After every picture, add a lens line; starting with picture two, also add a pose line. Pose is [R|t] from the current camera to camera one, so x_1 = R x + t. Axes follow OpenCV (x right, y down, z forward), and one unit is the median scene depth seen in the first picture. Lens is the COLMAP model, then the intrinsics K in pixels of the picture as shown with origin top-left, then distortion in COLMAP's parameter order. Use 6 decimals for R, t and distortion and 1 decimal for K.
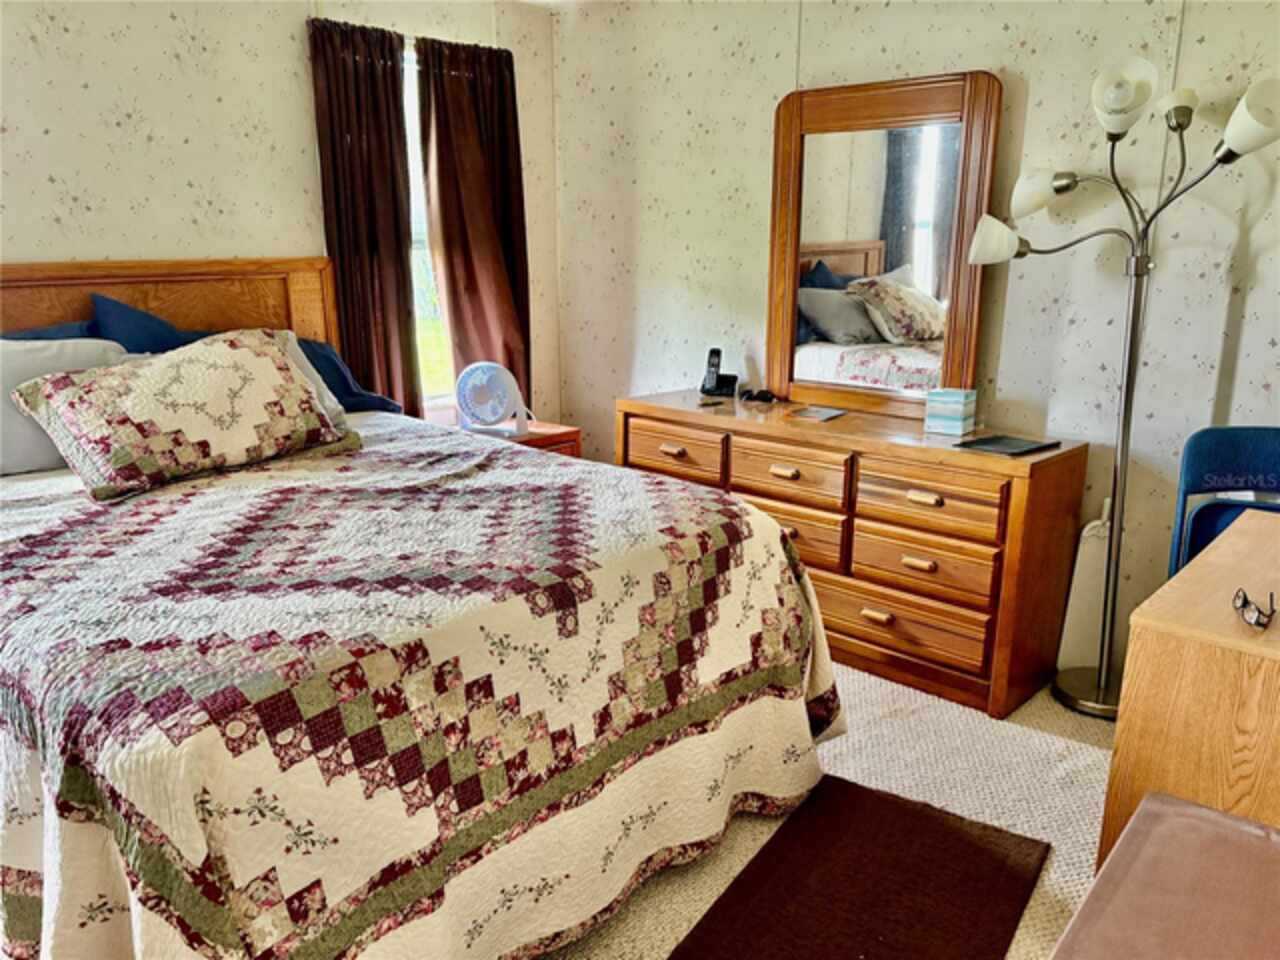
lens RADIAL K [[958.7, 0, 640.0], [0, 958.7, 480.0], [0, 0, 1]] dist [0.001898, 0.000207]
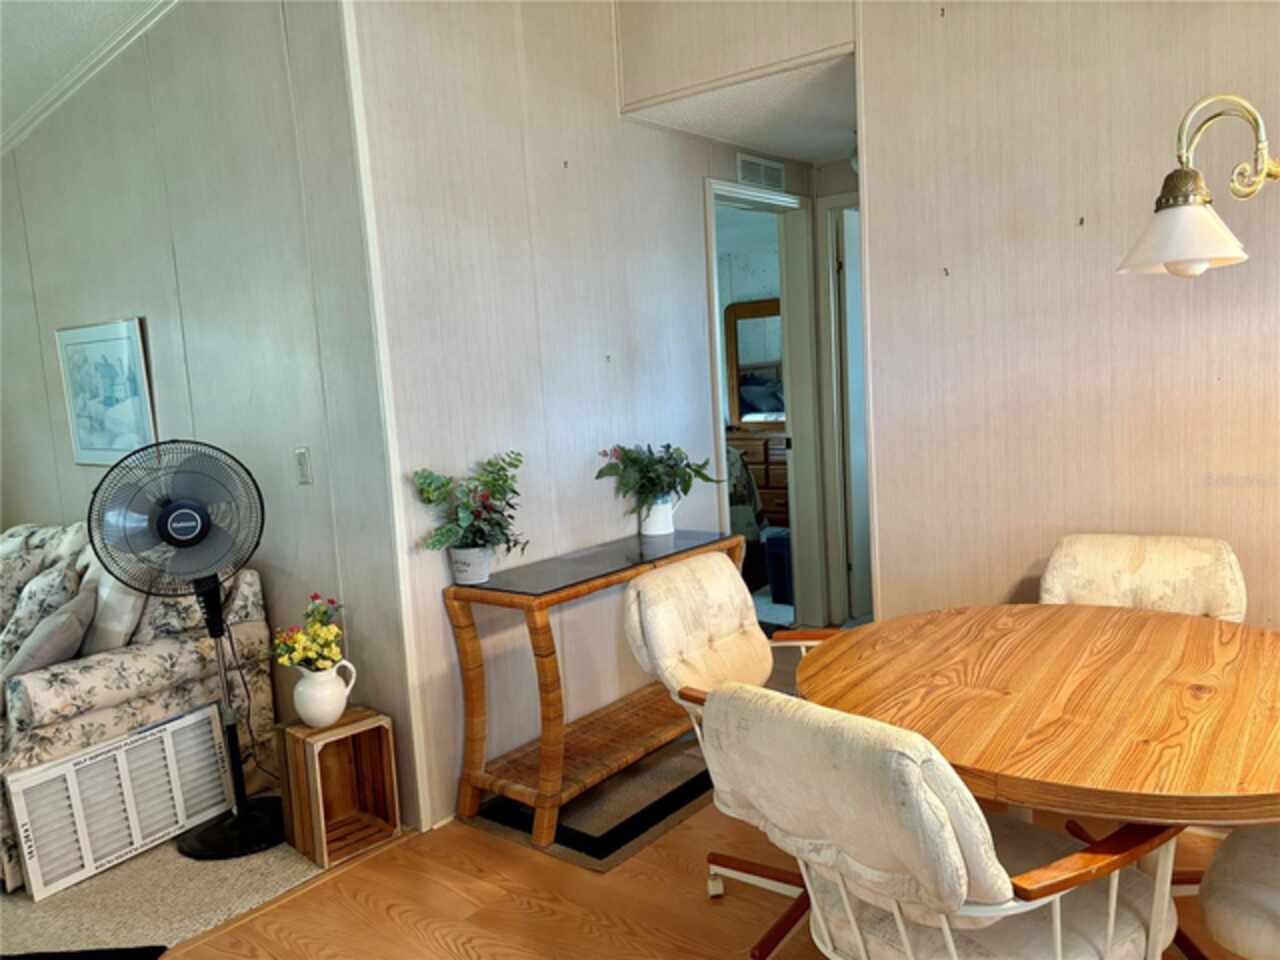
lens RADIAL K [[958.7, 0, 640.0], [0, 958.7, 480.0], [0, 0, 1]] dist [0.001898, 0.000207]
pose [[0.996487, -0.071820, 0.043068, -0.201202], [0.076885, 0.988450, -0.130599, 0.328472], [-0.033191, 0.133452, 0.990499, -1.311550]]
